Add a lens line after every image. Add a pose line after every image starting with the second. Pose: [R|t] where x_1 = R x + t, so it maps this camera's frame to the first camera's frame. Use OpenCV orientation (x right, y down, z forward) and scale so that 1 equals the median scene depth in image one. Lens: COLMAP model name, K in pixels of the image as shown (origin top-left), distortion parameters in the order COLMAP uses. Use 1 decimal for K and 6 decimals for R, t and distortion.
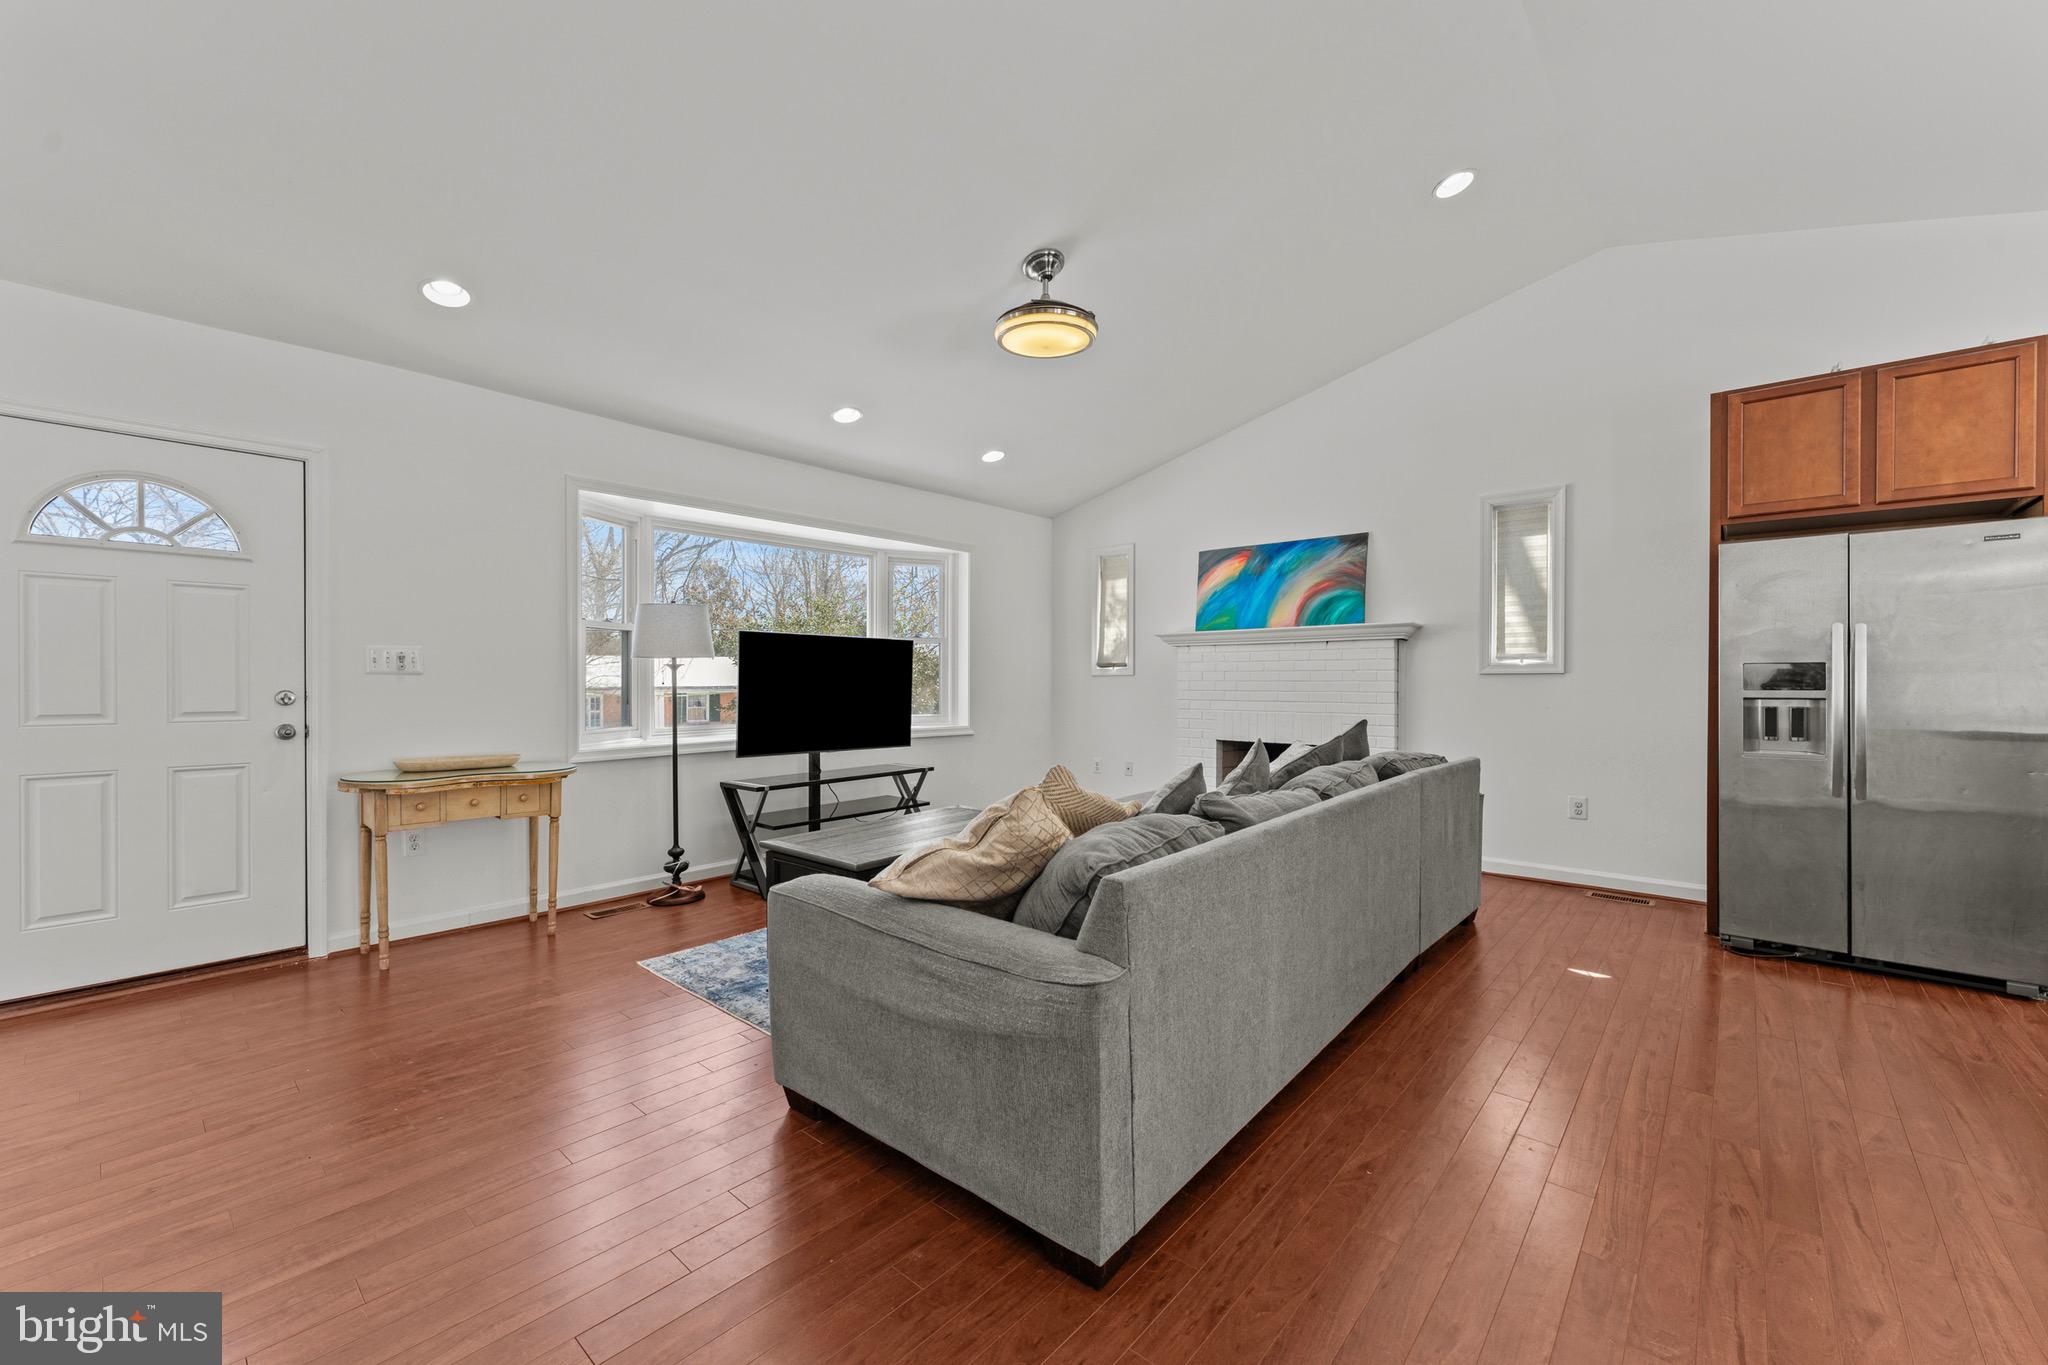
lens RADIAL K [[831.4, 0, 1006.2], [0, 831.4, 682.7], [0, 0, 1]] dist [0.002371, 0.000223]
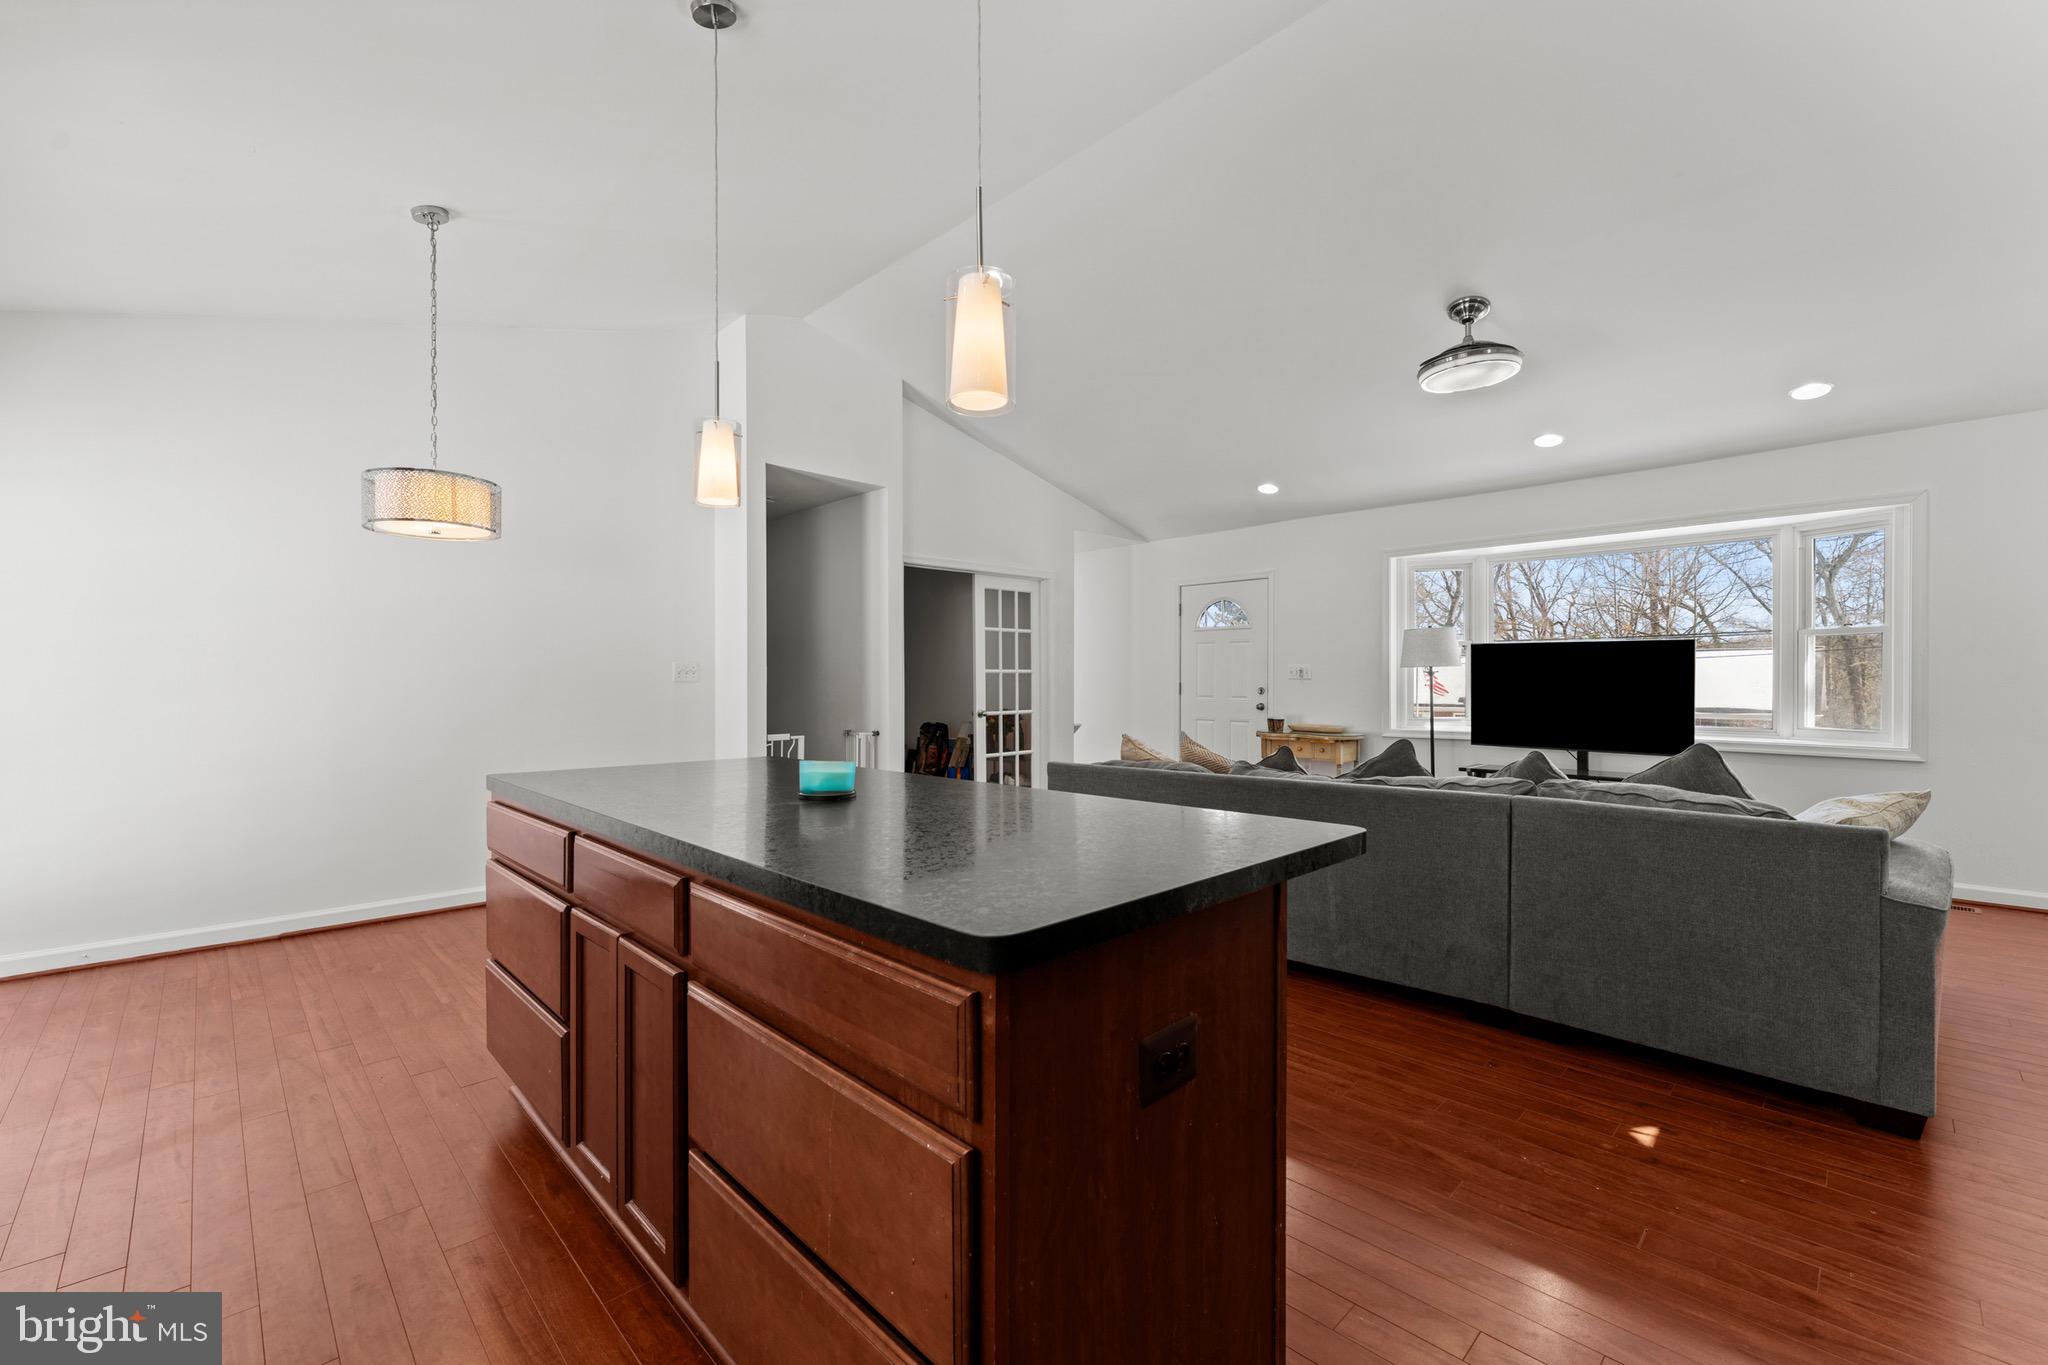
lens RADIAL K [[831.4, 0, 997.0], [0, 831.4, 676.7], [0, 0, 1]] dist [0.002371, 0.000223]
pose [[-0.091425, -0.004569, -0.995801, 1.070881], [-0.004026, 0.999983, -0.004218, -0.005369], [0.995804, 0.003624, -0.091442, 0.422254]]
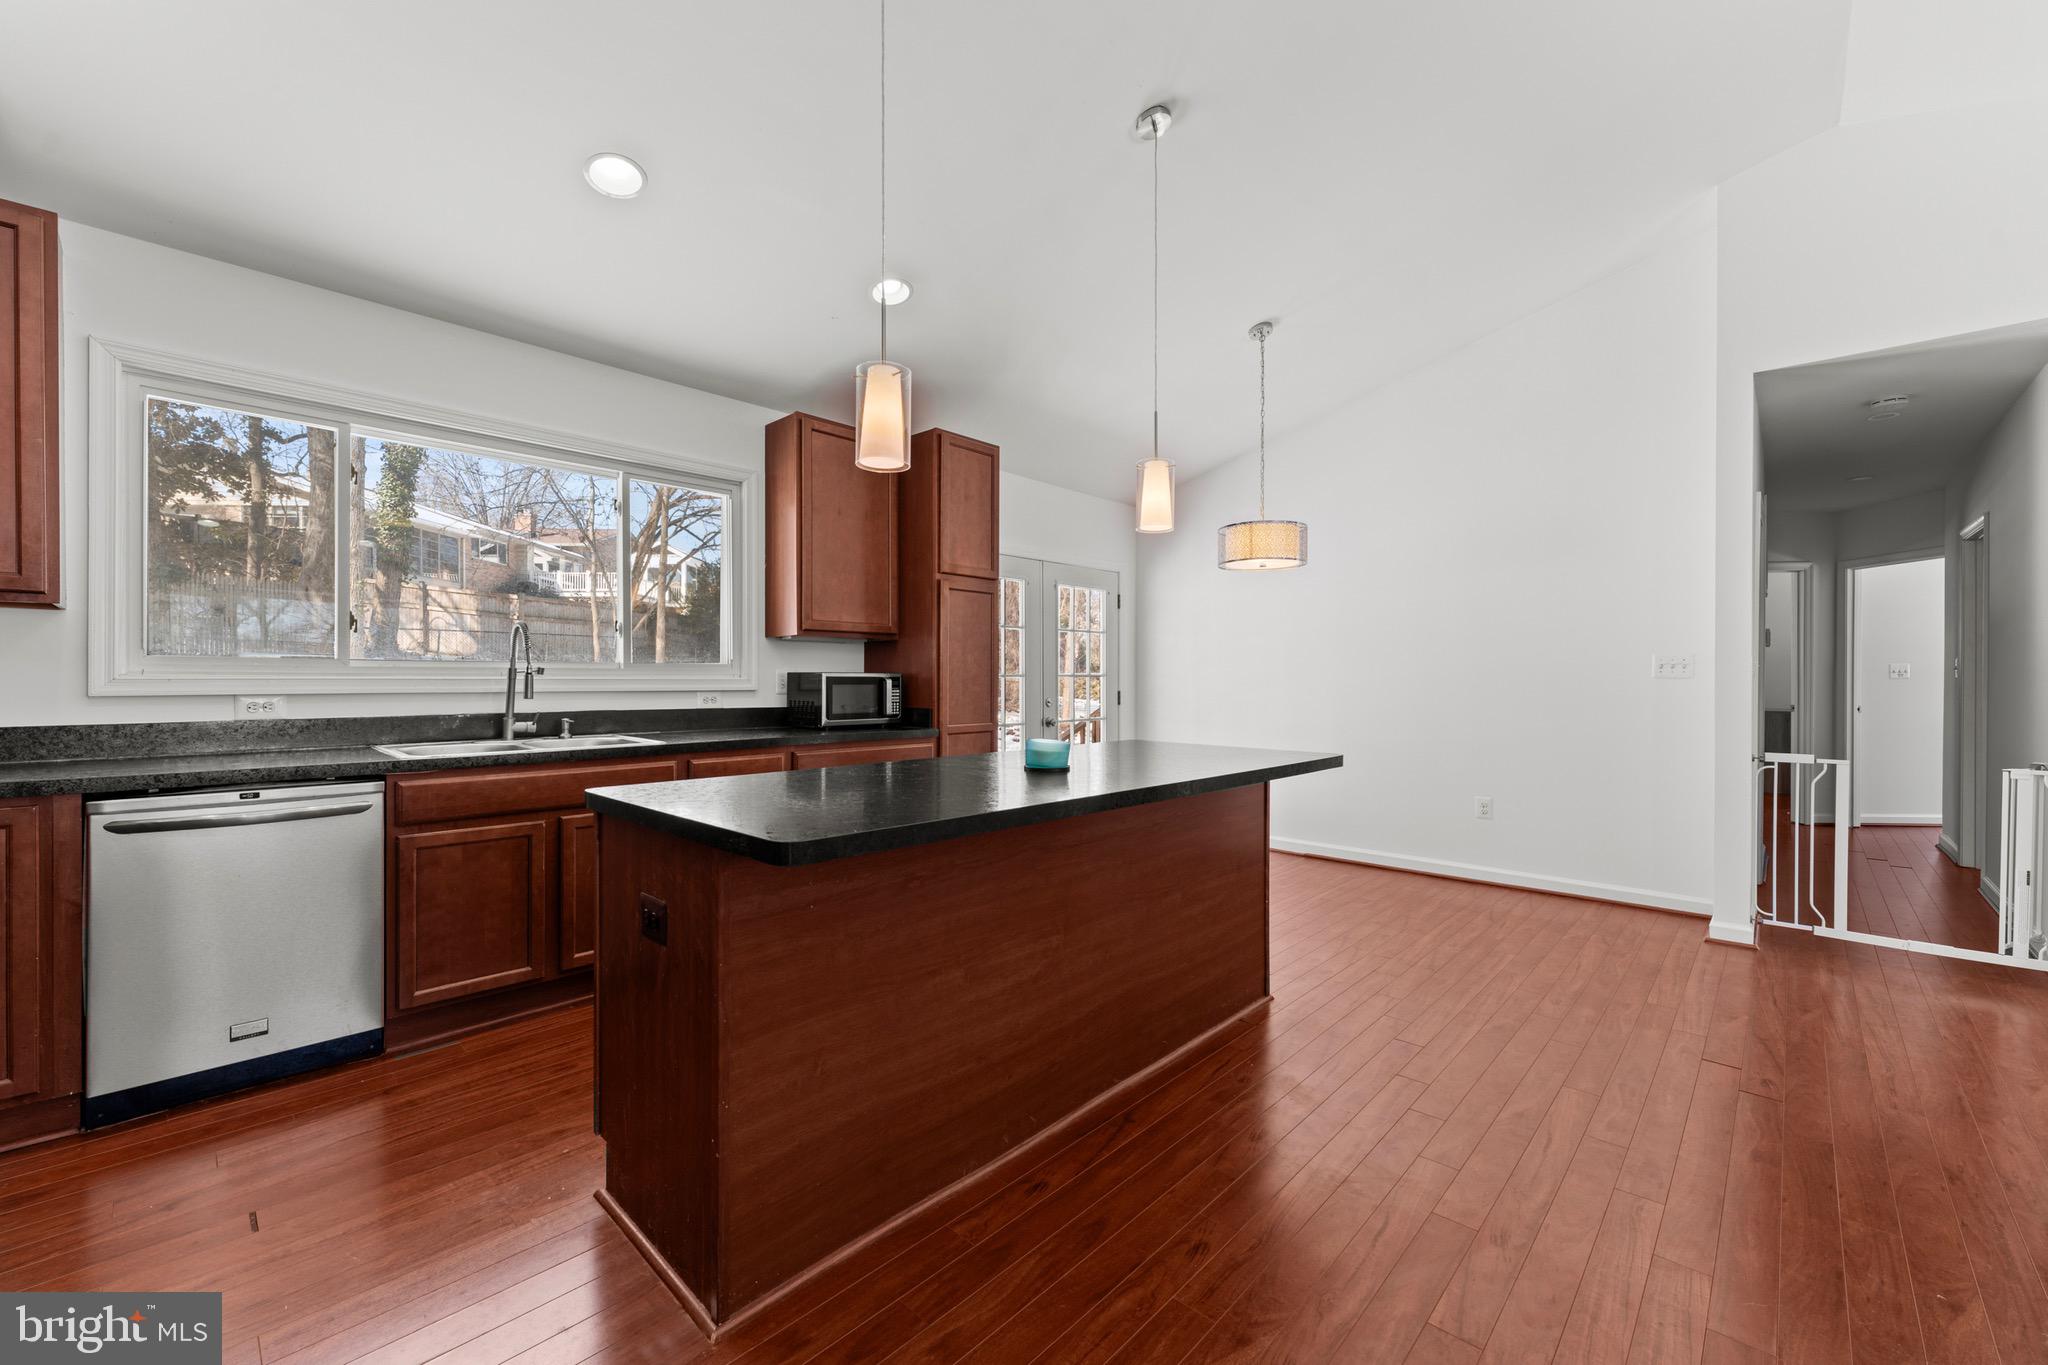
lens RADIAL K [[831.4, 0, 1022.3], [0, 831.4, 681.3], [0, 0, 1]] dist [0.002371, 0.000223]
pose [[-0.999906, 0.001360, 0.013633, 0.622802], [0.001460, 0.999972, 0.007282, -0.006165], [-0.013623, 0.007301, -0.999881, 0.883534]]
